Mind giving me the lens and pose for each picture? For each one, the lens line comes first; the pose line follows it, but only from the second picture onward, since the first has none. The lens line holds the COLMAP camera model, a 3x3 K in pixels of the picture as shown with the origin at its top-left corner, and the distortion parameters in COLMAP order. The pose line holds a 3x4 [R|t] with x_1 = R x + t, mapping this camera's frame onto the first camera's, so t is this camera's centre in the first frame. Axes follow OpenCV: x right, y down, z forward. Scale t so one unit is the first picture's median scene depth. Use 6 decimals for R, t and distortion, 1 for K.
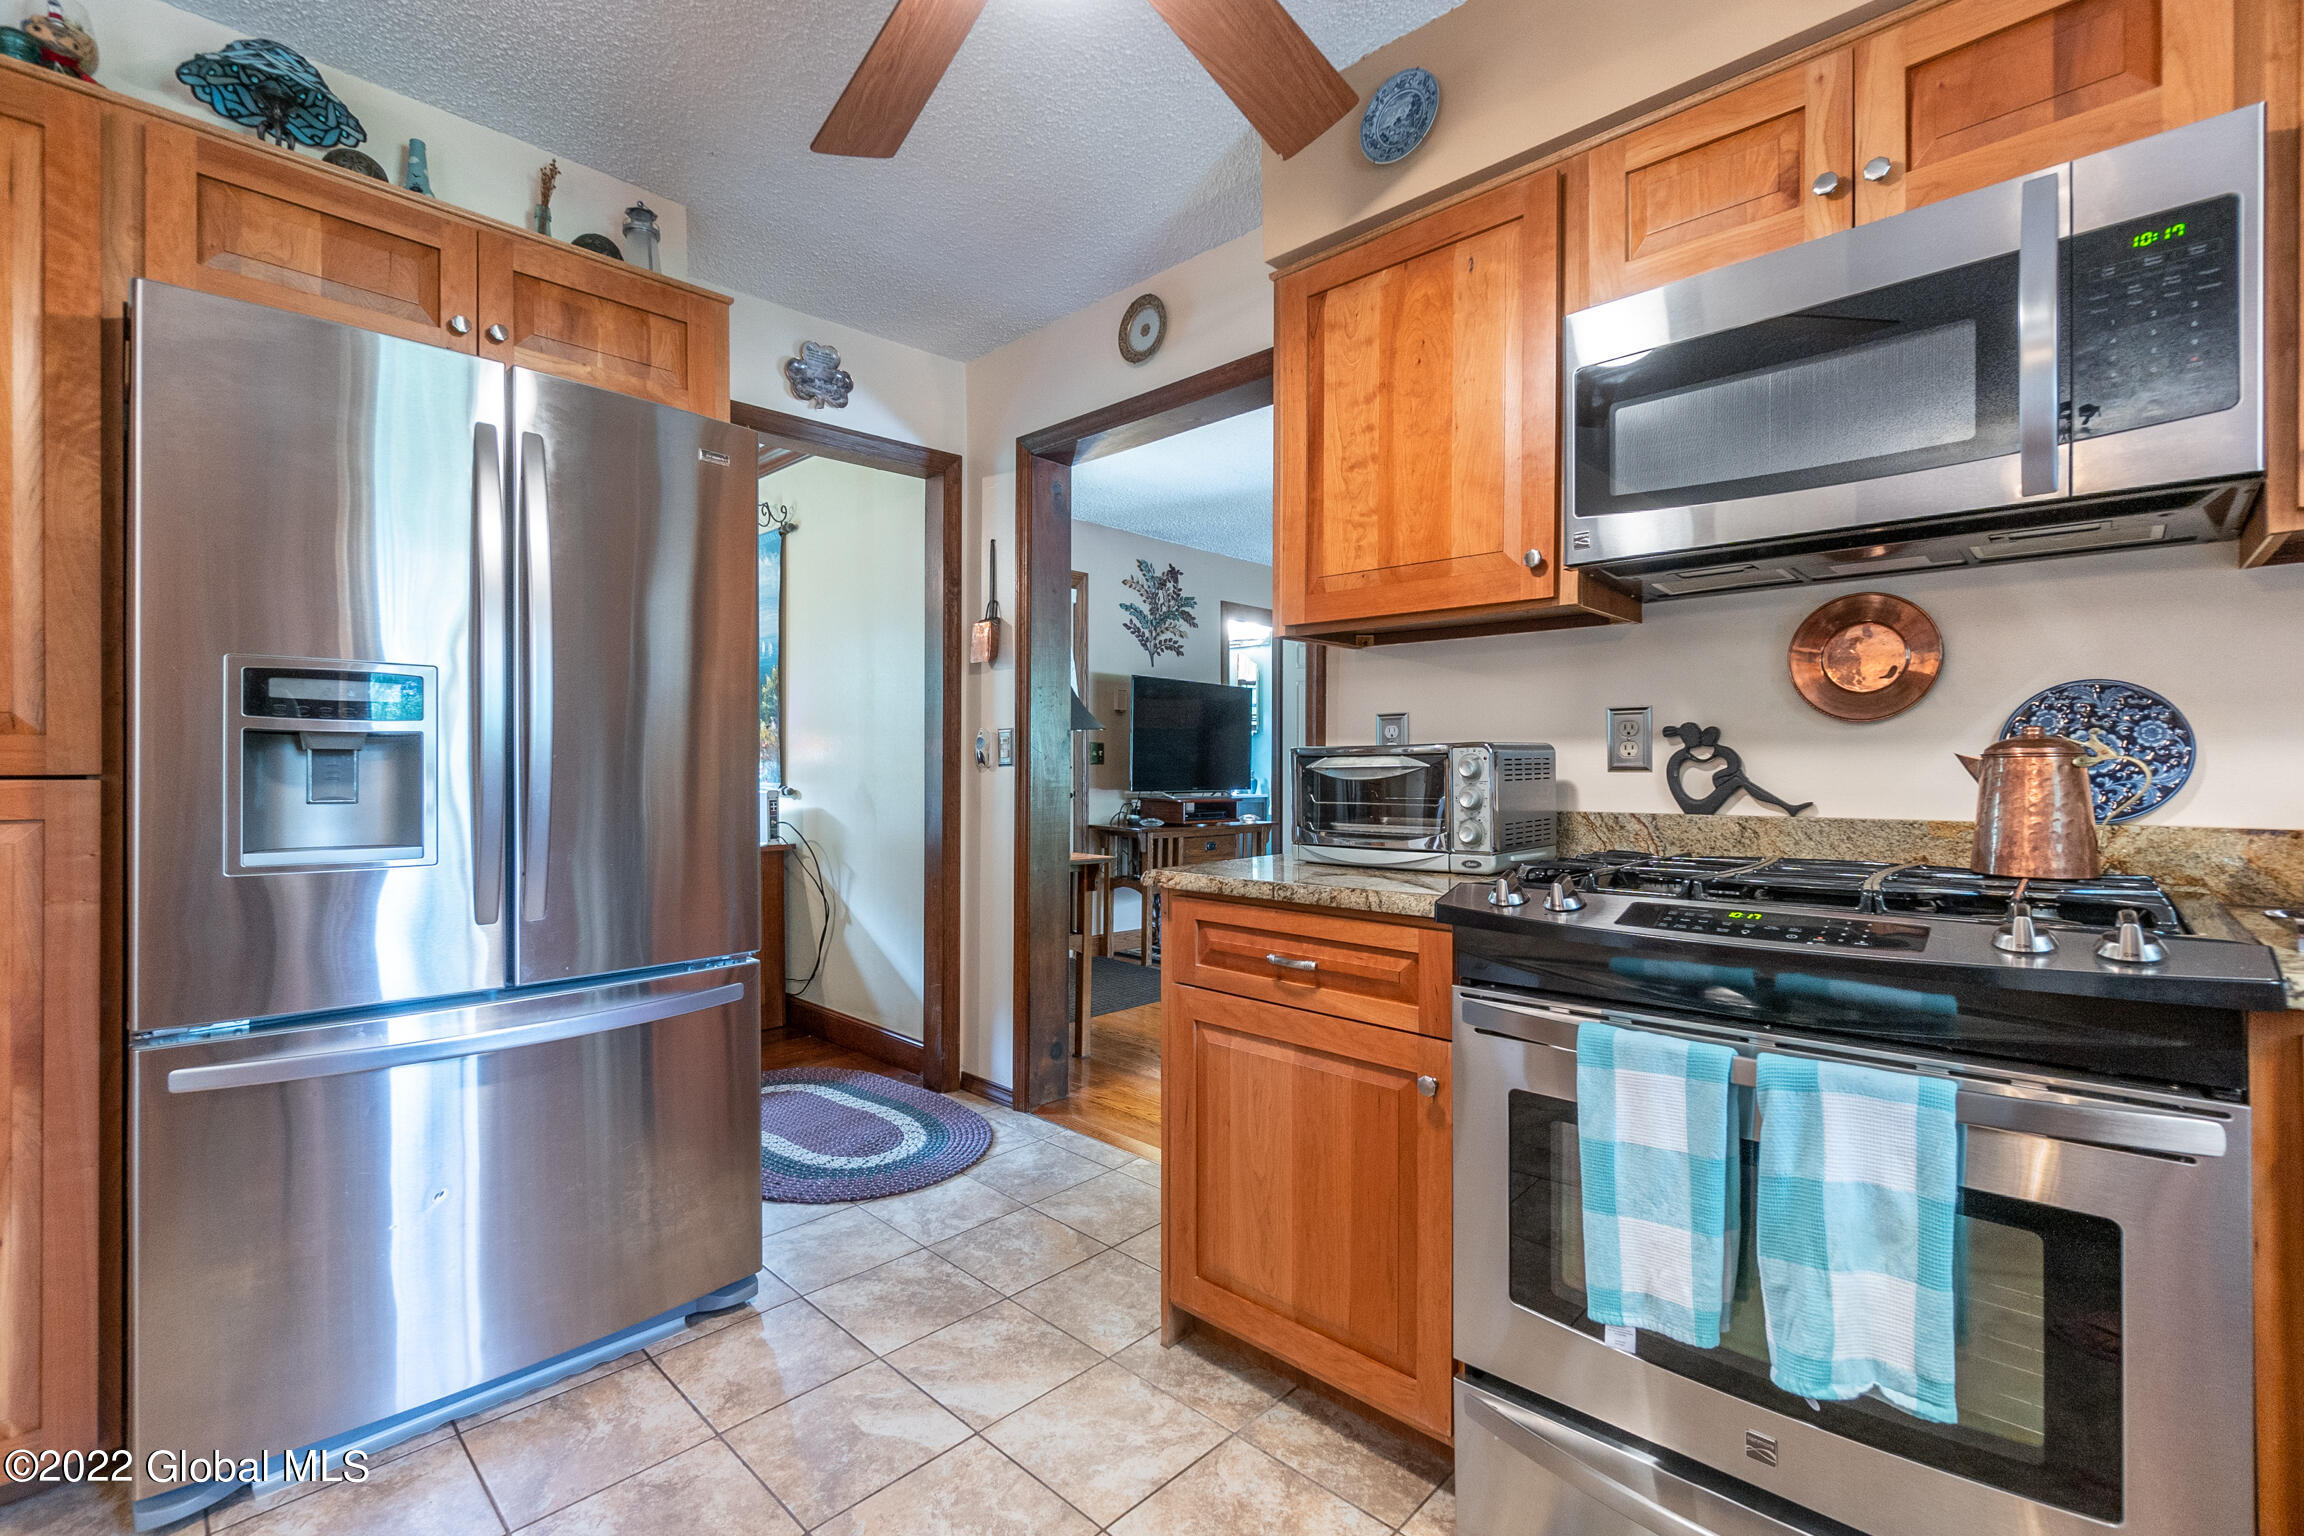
lens RADIAL K [[1038.8, 0, 1152.0], [0, 1038.8, 768.0], [0, 0, 1]] dist [-0.002836, -0.000344]
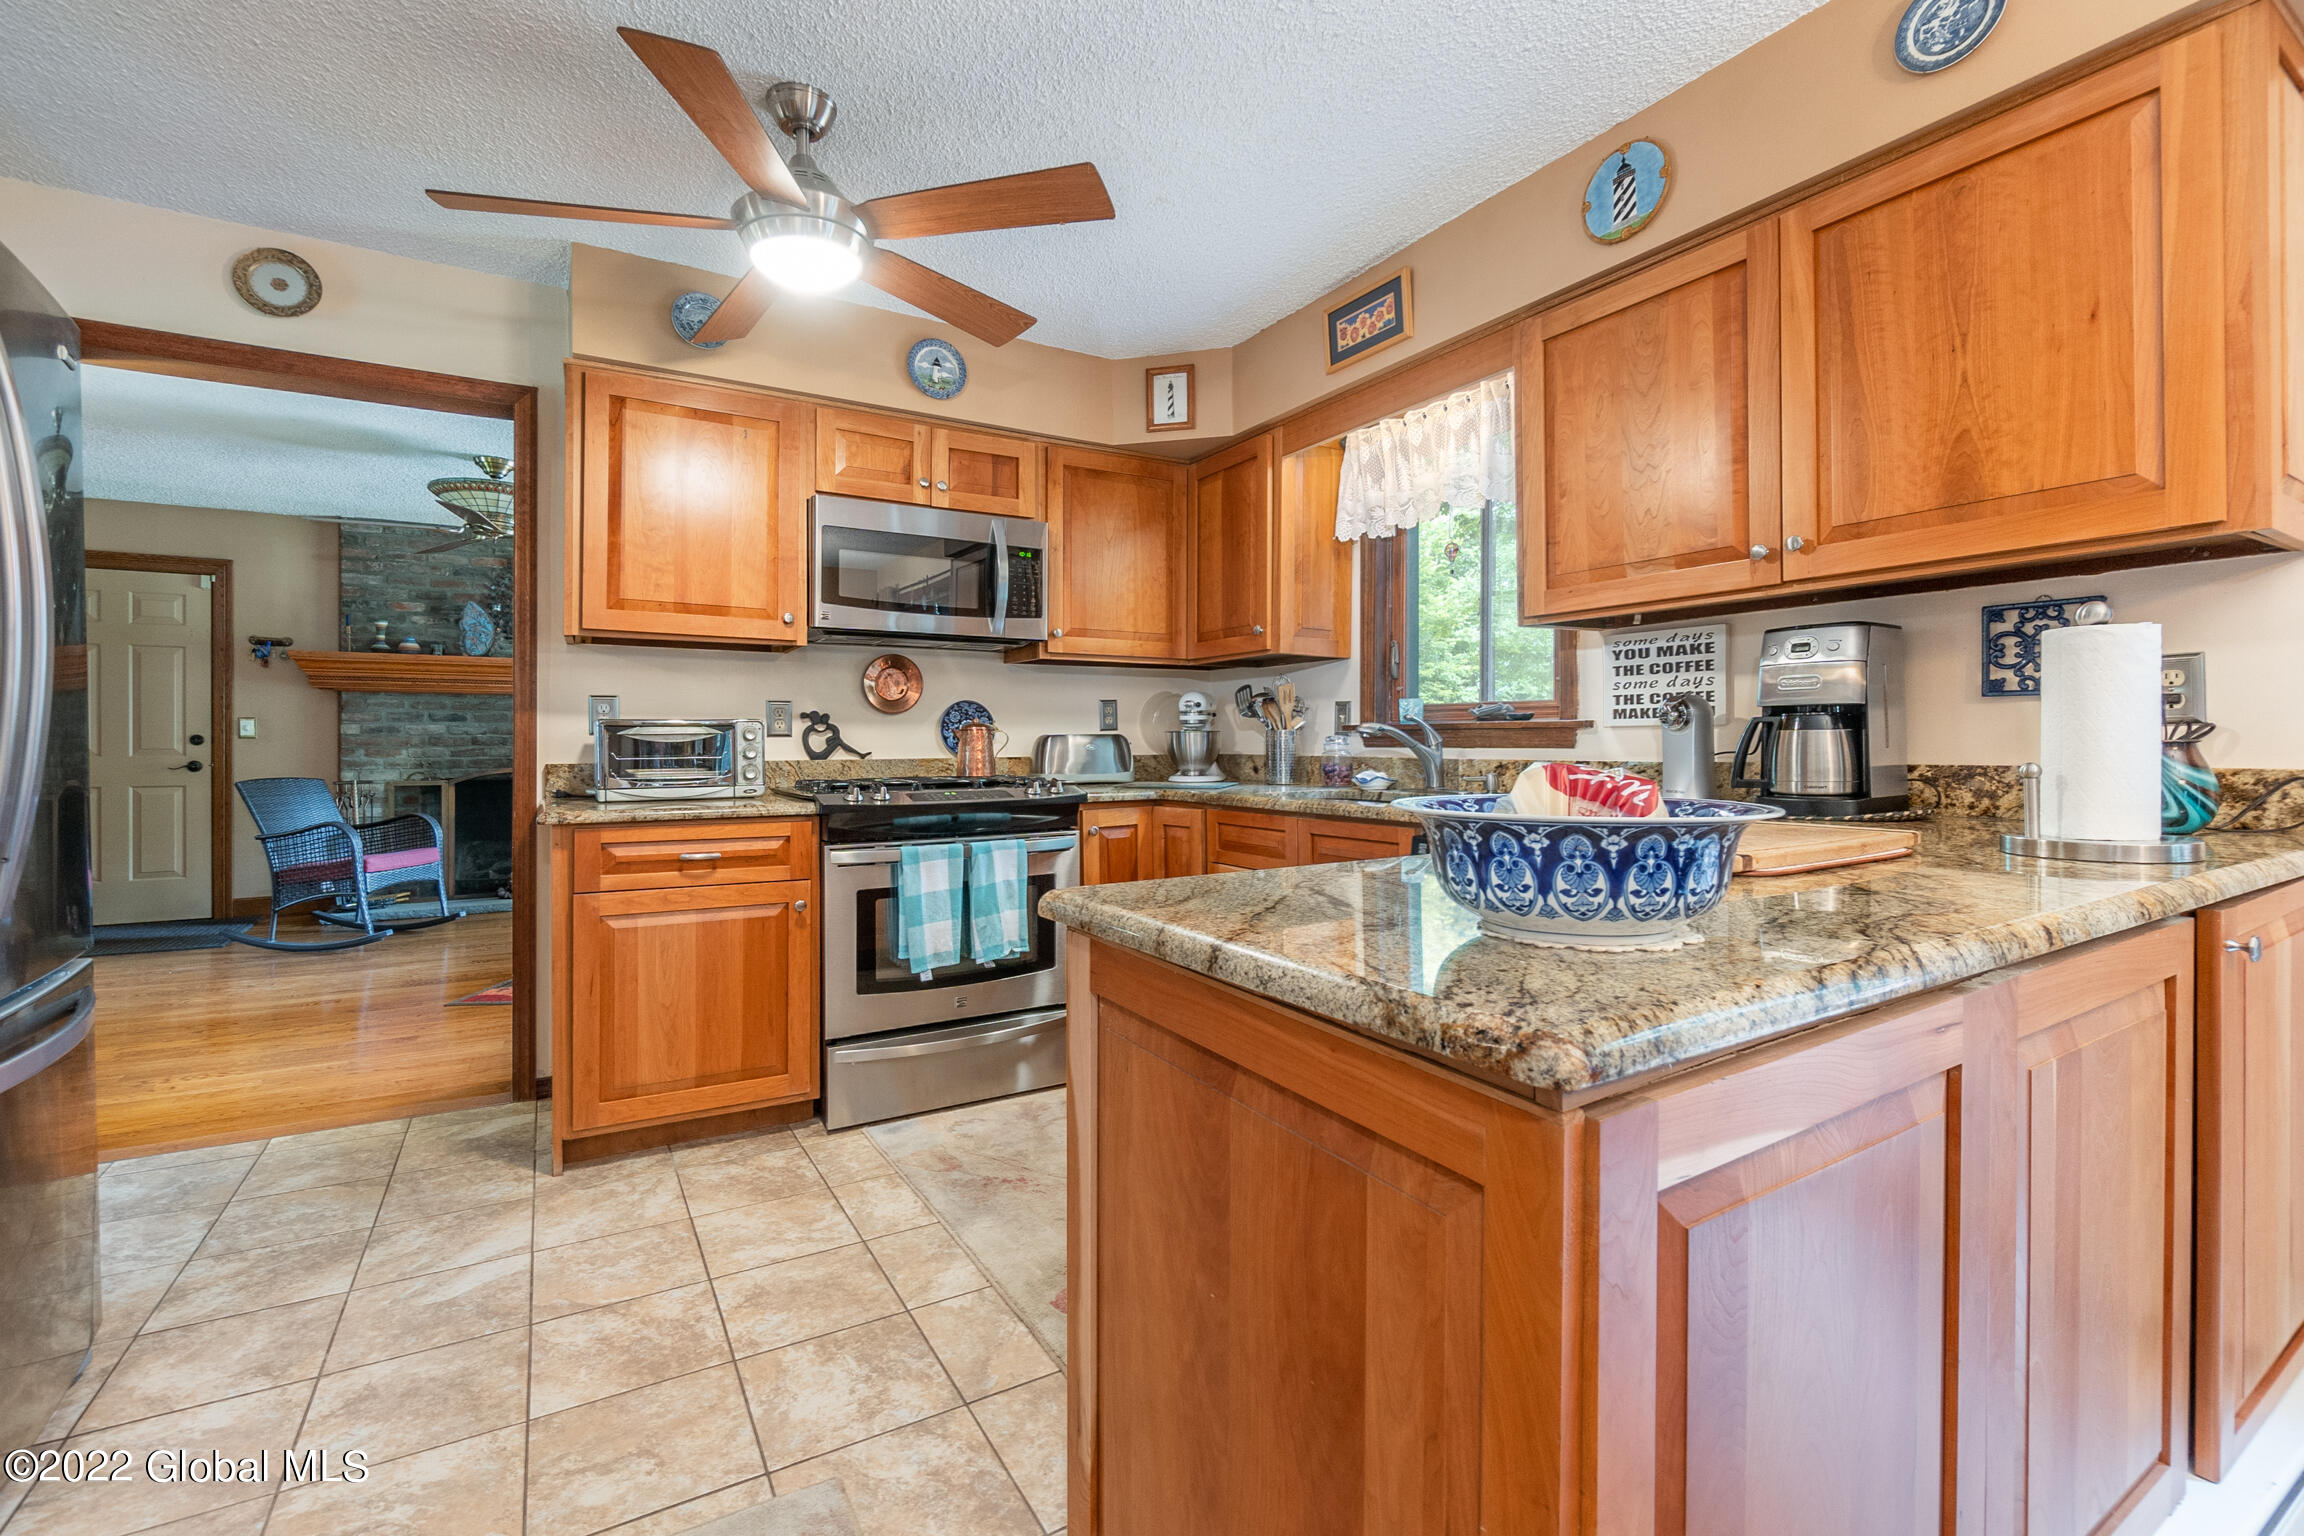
lens RADIAL K [[1007.9, 0, 1187.2], [0, 1007.9, 745.4], [0, 0, 1]] dist [0.000215, 0.000165]
pose [[0.225784, -0.003991, 0.974169, -1.210208], [0.003128, 0.999989, 0.003371, 0.015957], [-0.974172, 0.002286, 0.225794, -0.068333]]
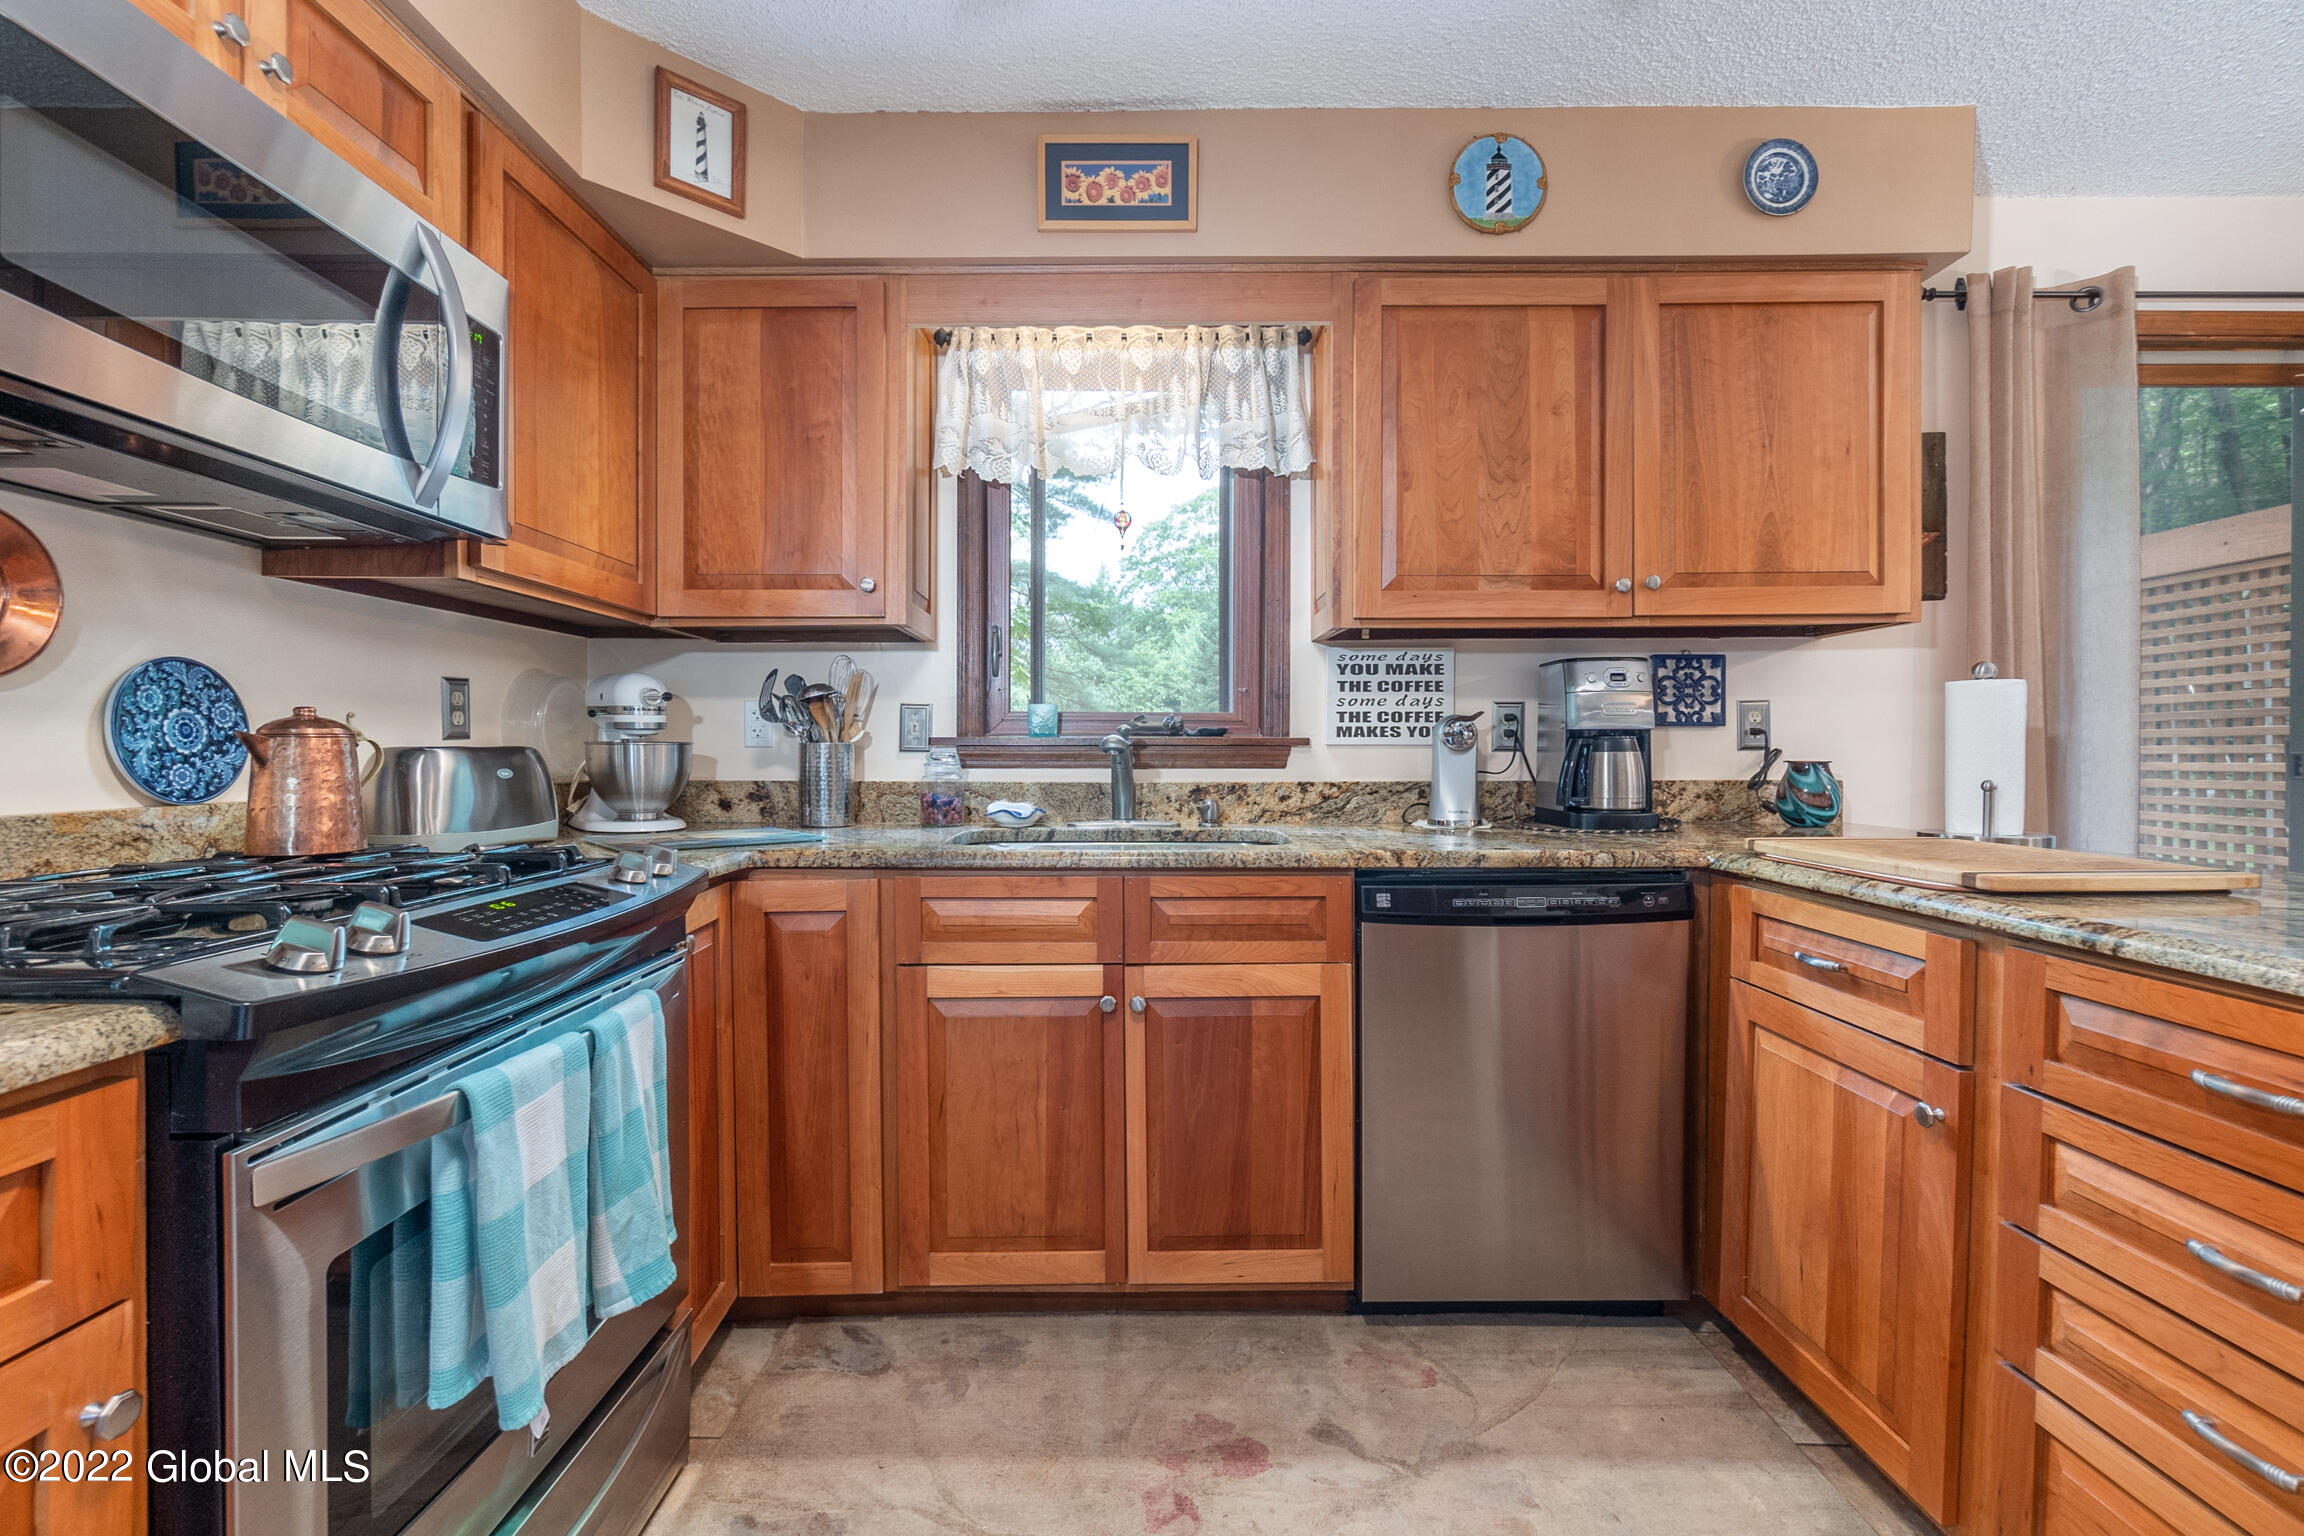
lens RADIAL K [[989.5, 0, 1135.4], [0, 989.5, 764.9], [0, 0, 1]] dist [-0.003044, -0.000109]
pose [[-0.694926, -0.008756, 0.719028, -0.336824], [0.000171, 0.999924, 0.012342, 0.004900], [-0.719081, 0.008700, -0.694872, 0.889599]]
